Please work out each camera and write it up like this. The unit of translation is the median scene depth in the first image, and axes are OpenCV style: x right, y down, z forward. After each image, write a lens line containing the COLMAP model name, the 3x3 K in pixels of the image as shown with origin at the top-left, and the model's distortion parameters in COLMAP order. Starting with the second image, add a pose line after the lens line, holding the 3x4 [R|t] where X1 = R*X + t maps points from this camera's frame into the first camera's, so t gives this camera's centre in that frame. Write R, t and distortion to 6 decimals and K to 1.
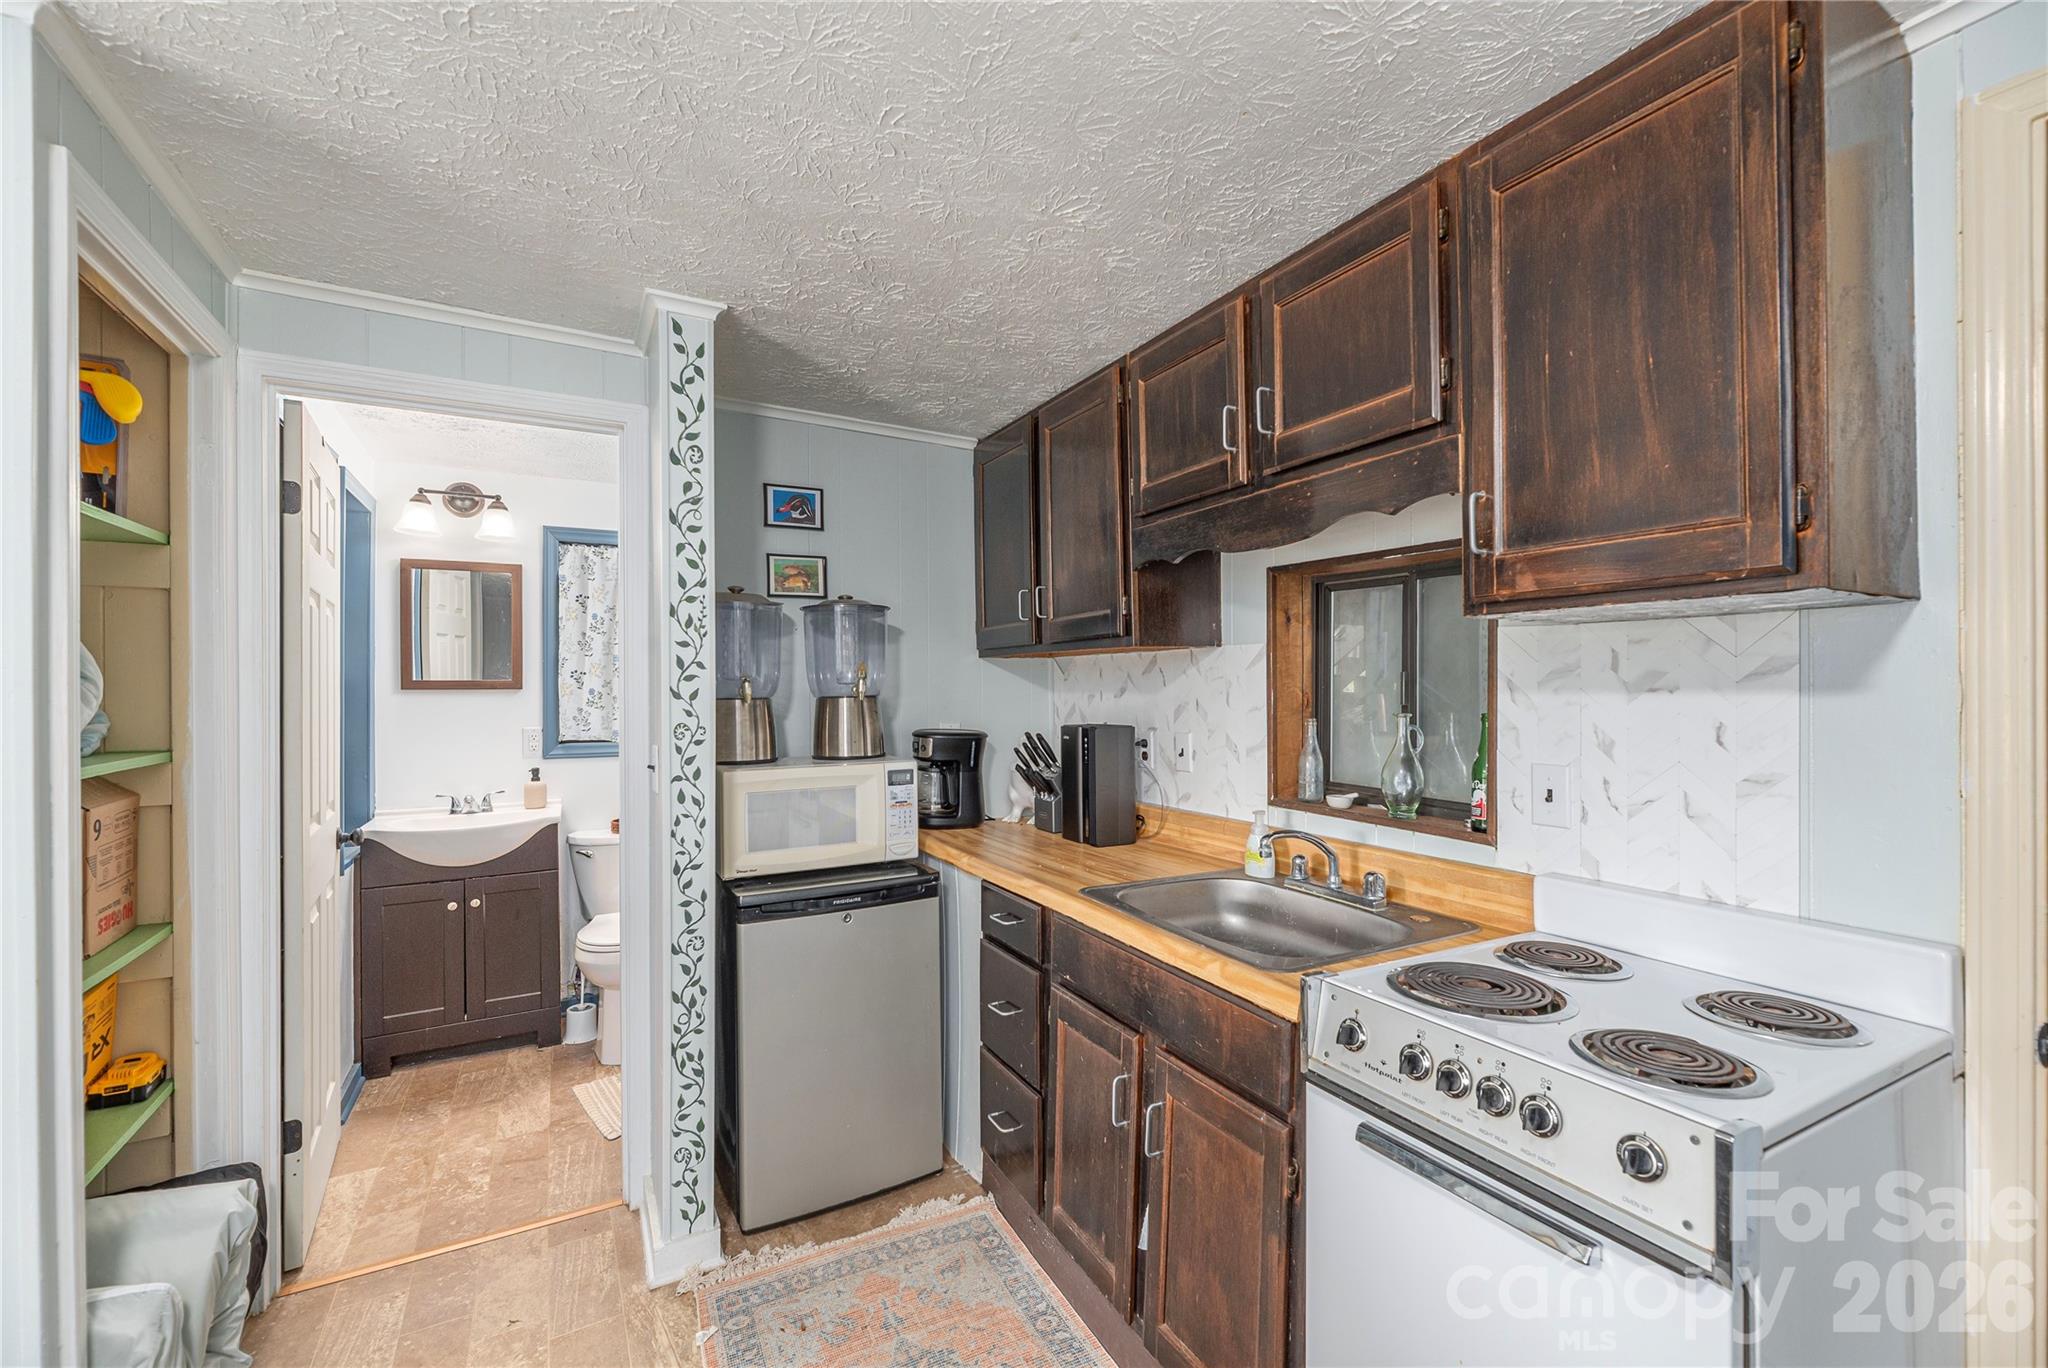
lens RADIAL K [[844.0, 0, 1015.2], [0, 844.0, 683.7], [0, 0, 1]] dist [-0.003455, 0.000438]
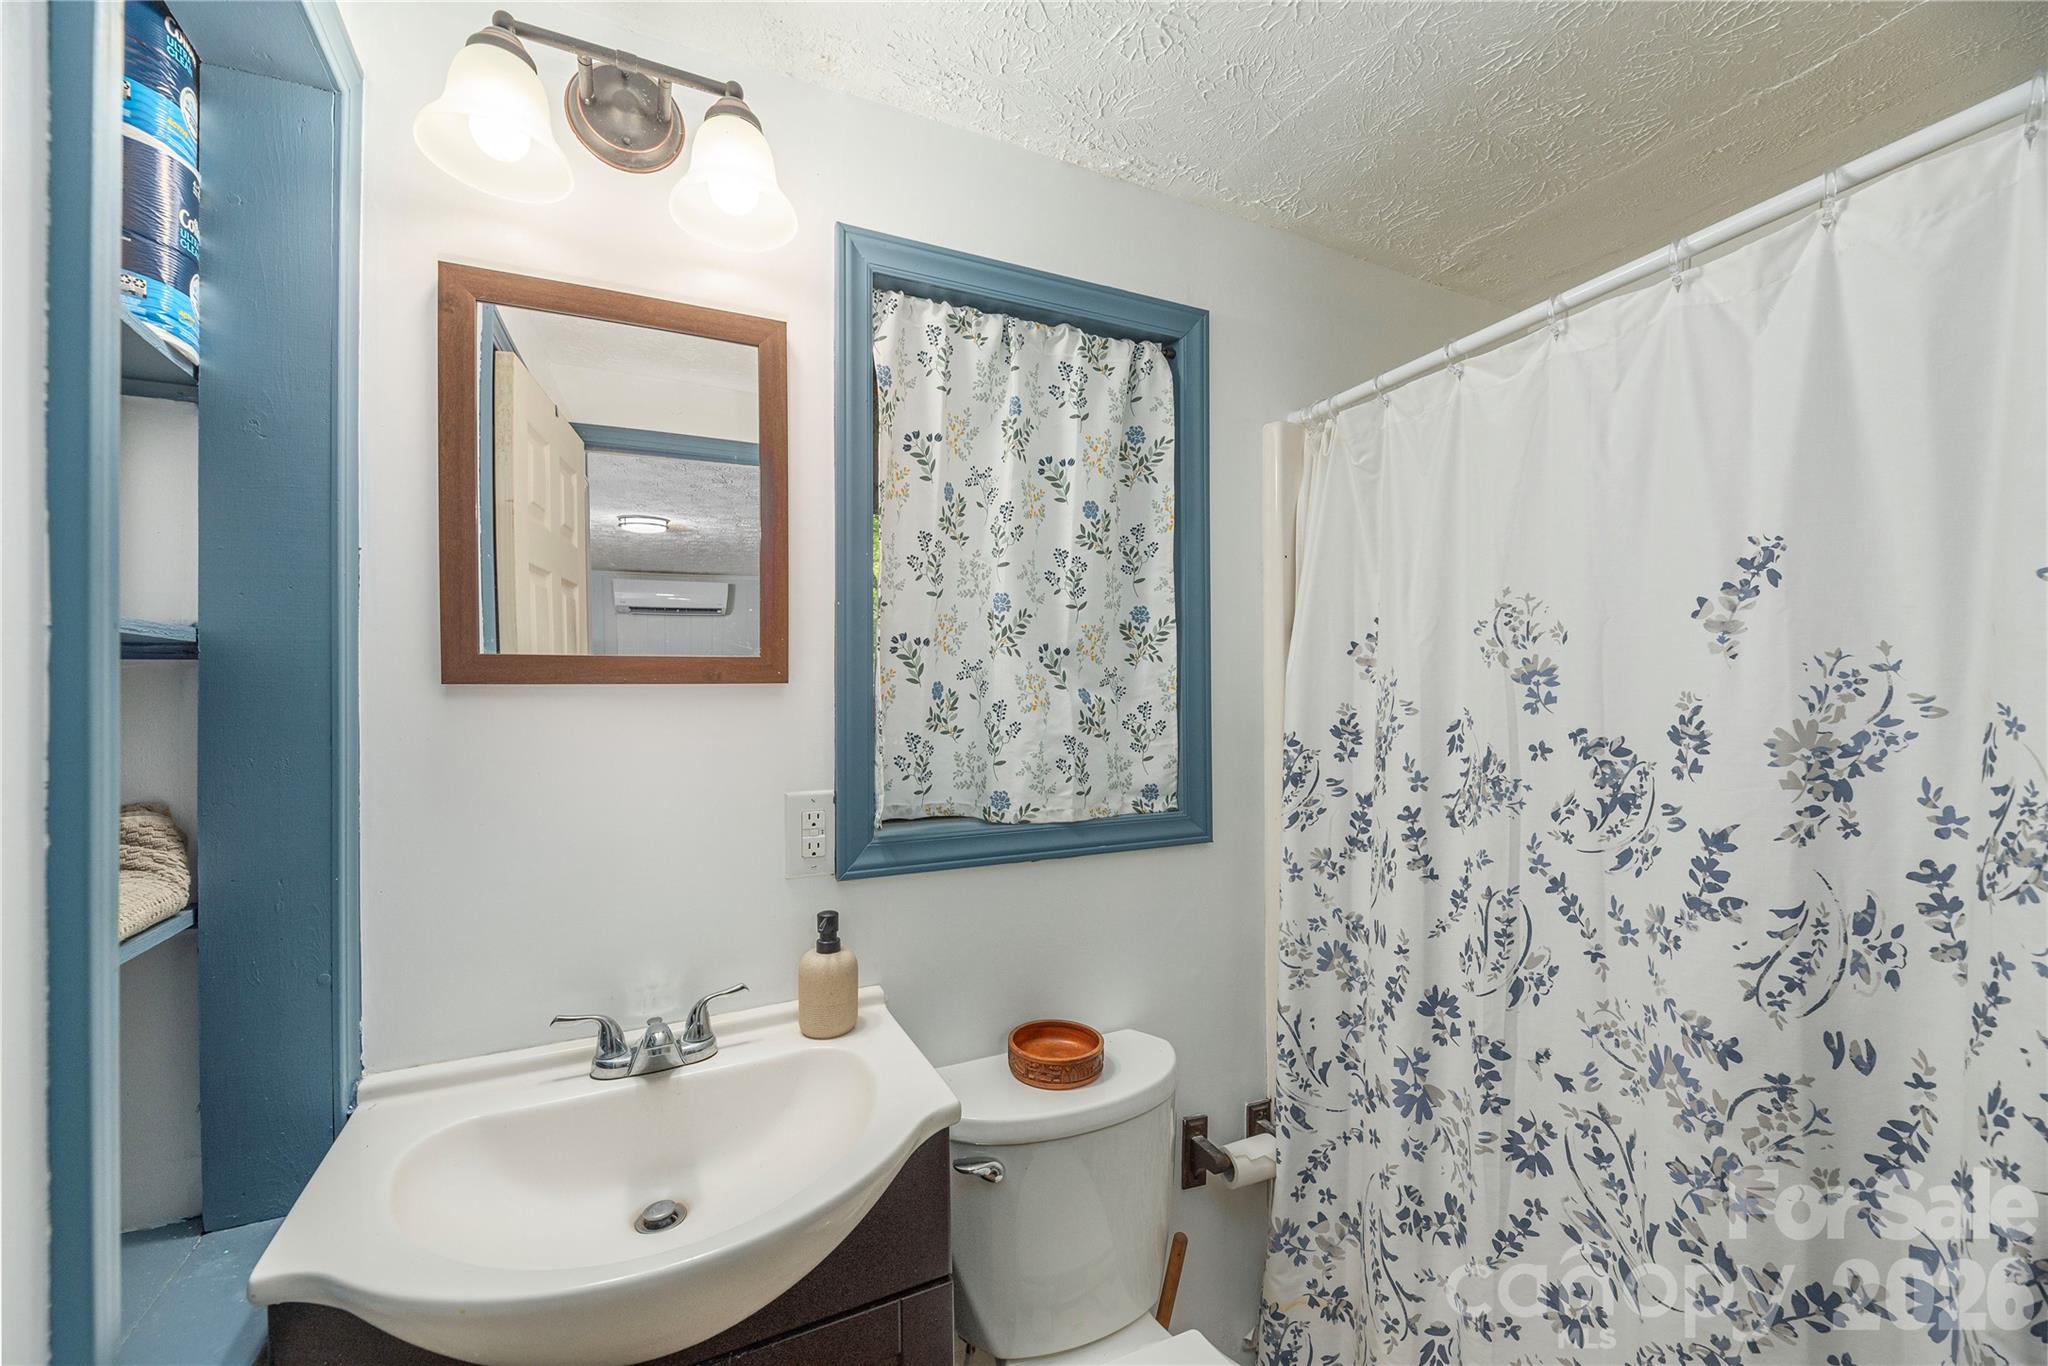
lens RADIAL K [[844.0, 0, 1015.2], [0, 844.0, 682.7], [0, 0, 1]] dist [-0.003455, 0.000438]
pose [[0.998897, -0.008764, -0.046128, -0.839462], [0.008705, 0.999961, -0.001468, 0.012778], [0.046140, 0.001064, 0.998934, 1.163466]]
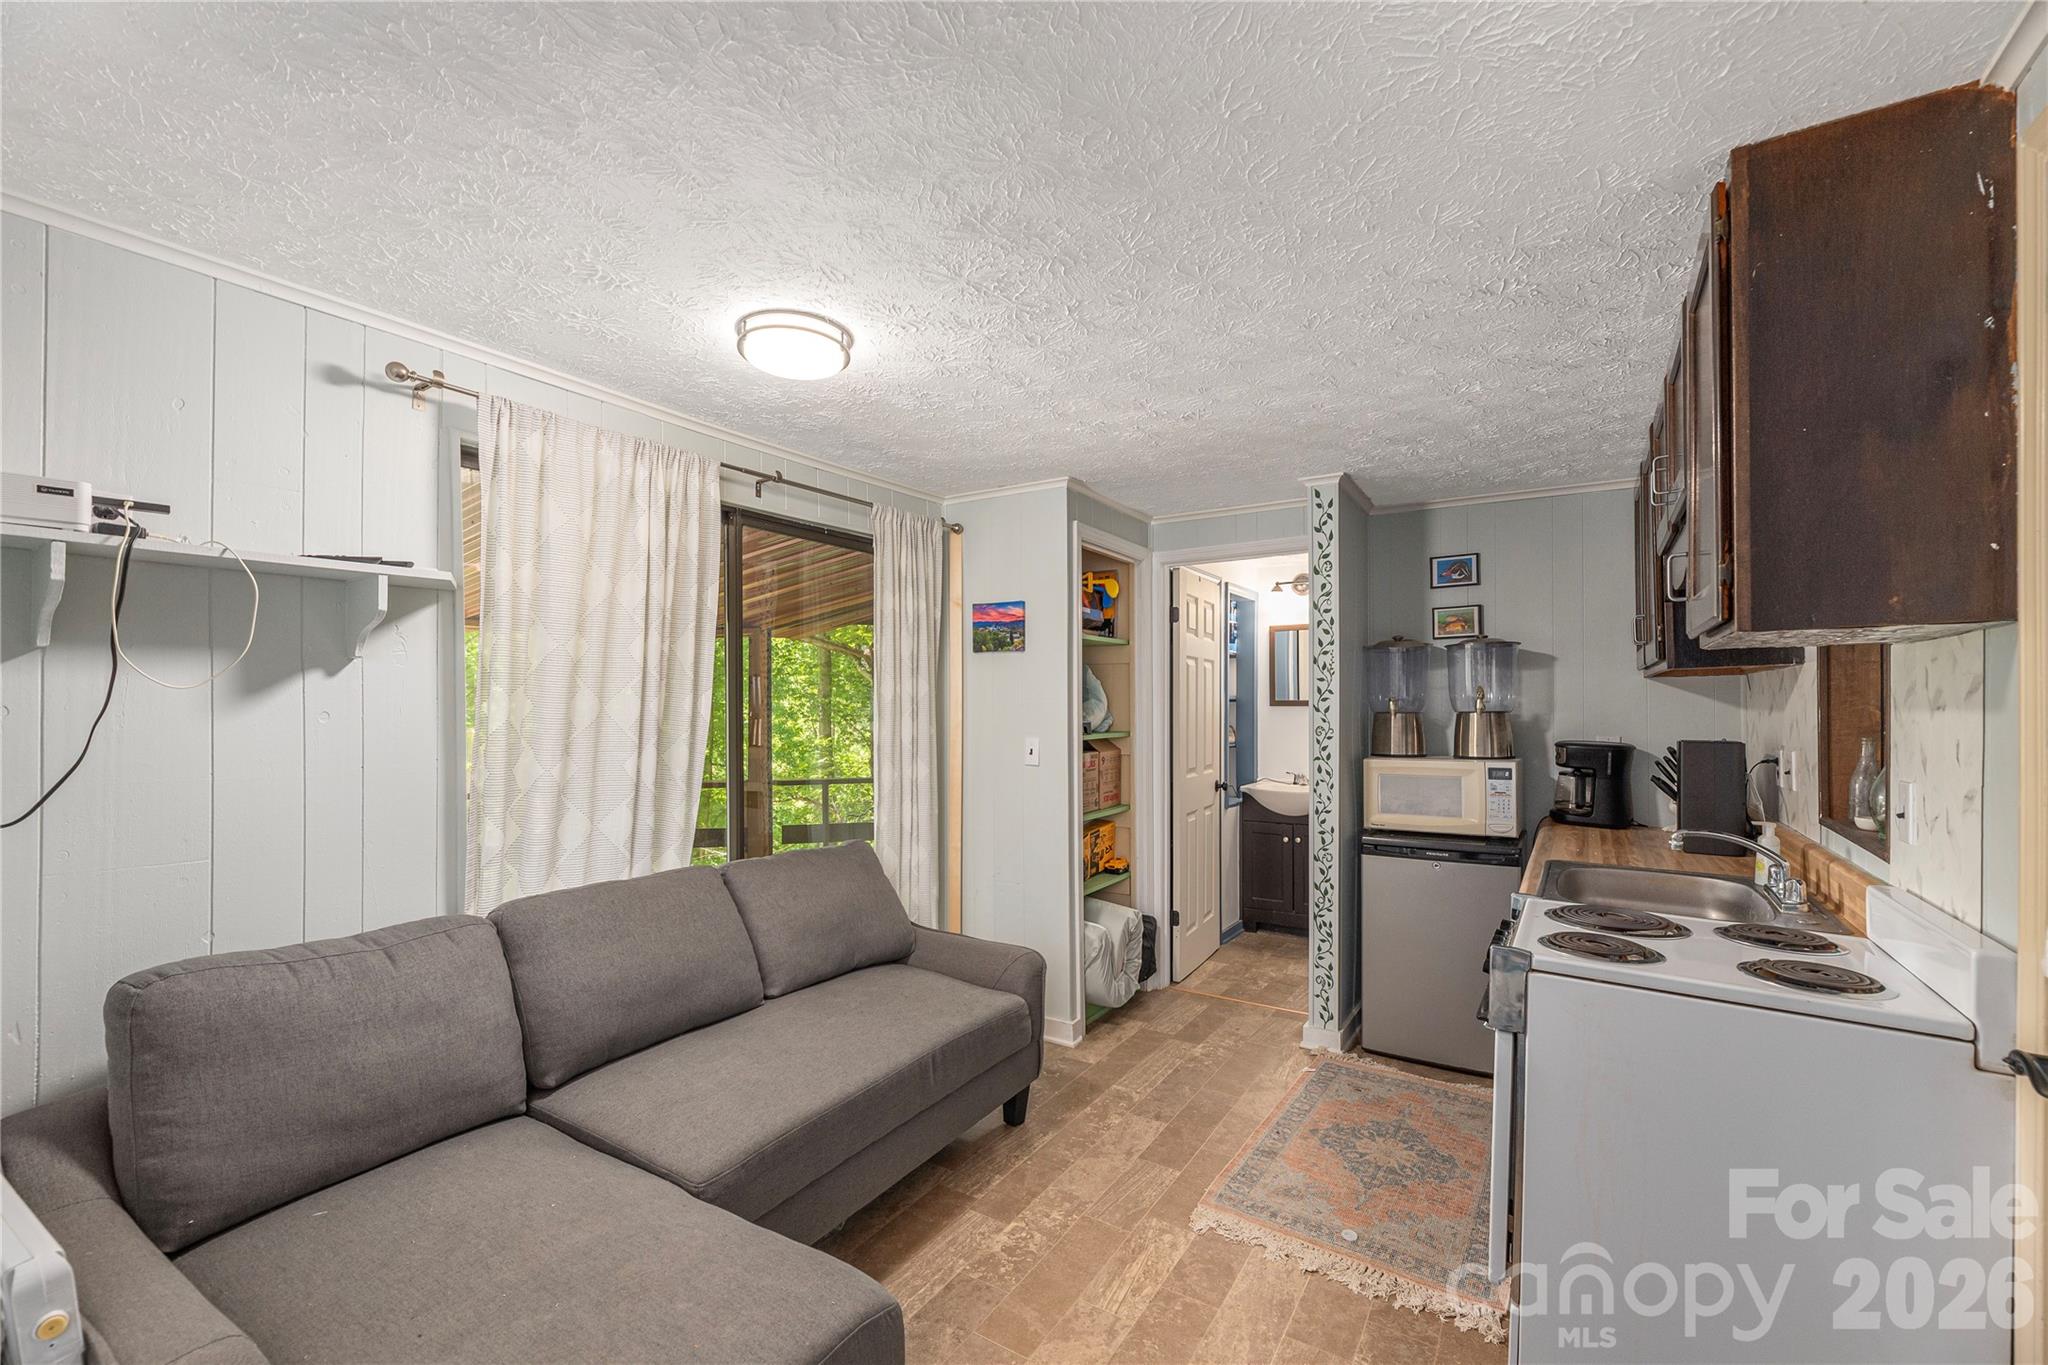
lens RADIAL K [[844.0, 0, 1015.2], [0, 844.0, 682.2], [0, 0, 1]] dist [-0.003455, 0.000438]
pose [[0.460778, -0.023341, -0.887209, 0.816070], [0.004205, 0.999700, -0.024116, -0.003183], [0.887506, 0.007381, 0.460738, -0.323608]]
